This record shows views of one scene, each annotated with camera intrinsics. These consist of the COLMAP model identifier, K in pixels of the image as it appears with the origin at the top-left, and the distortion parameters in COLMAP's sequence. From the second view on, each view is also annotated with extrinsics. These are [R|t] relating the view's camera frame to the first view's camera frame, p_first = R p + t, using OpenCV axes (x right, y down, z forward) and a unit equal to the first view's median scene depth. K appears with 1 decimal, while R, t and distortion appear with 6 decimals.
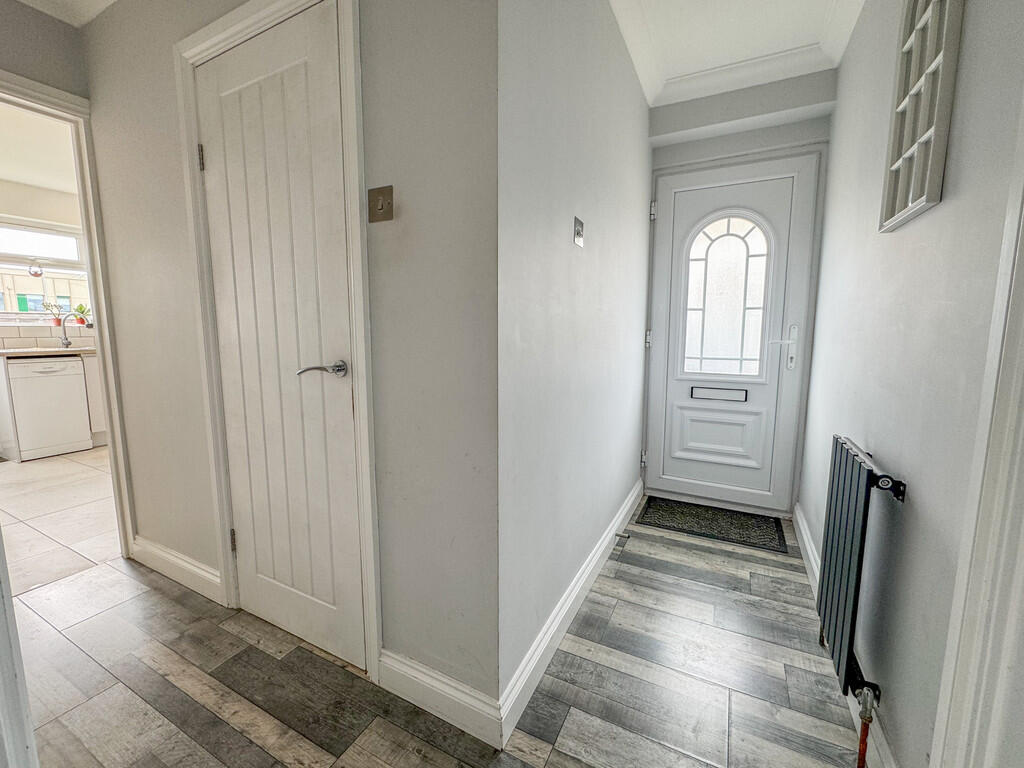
lens RADIAL K [[423.6, 0, 509.1], [0, 423.6, 384.1], [0, 0, 1]] dist [-0.001112, -0.000021]
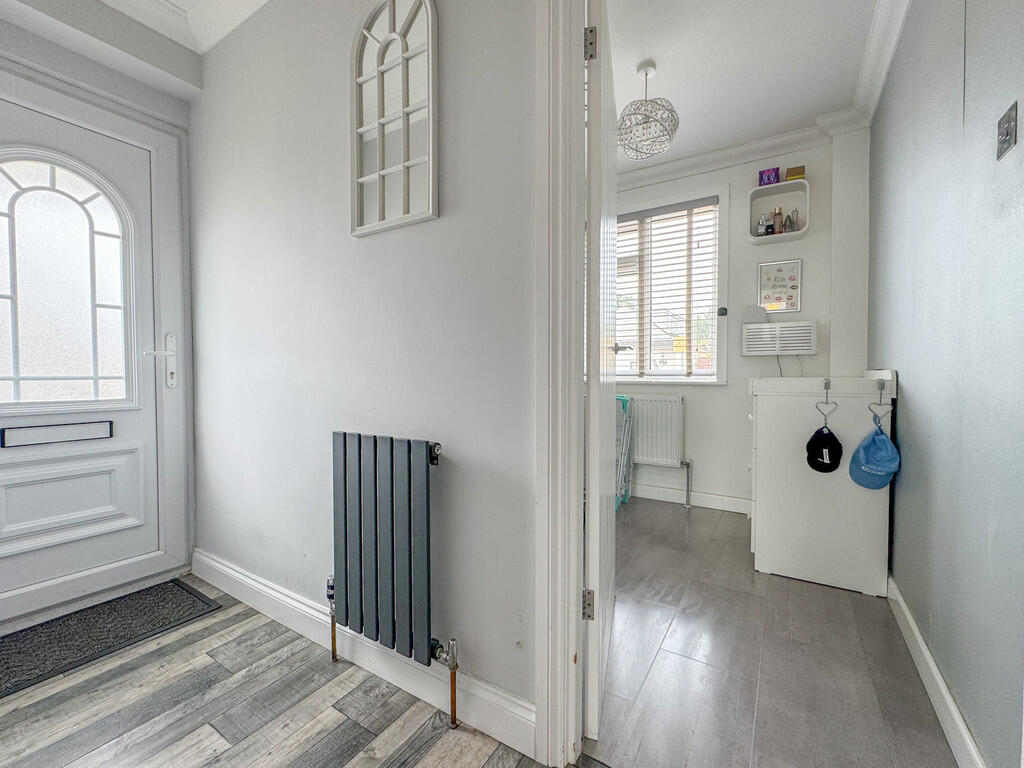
lens RADIAL K [[437.9, 0, 511.7], [0, 437.9, 382.3], [0, 0, 1]] dist [-0.000589, 0.000004]
pose [[0.088702, -0.021682, 0.995822, -0.110051], [0.125685, 0.992016, 0.010404, 0.028246], [-0.988097, 0.124238, 0.090719, 0.283310]]
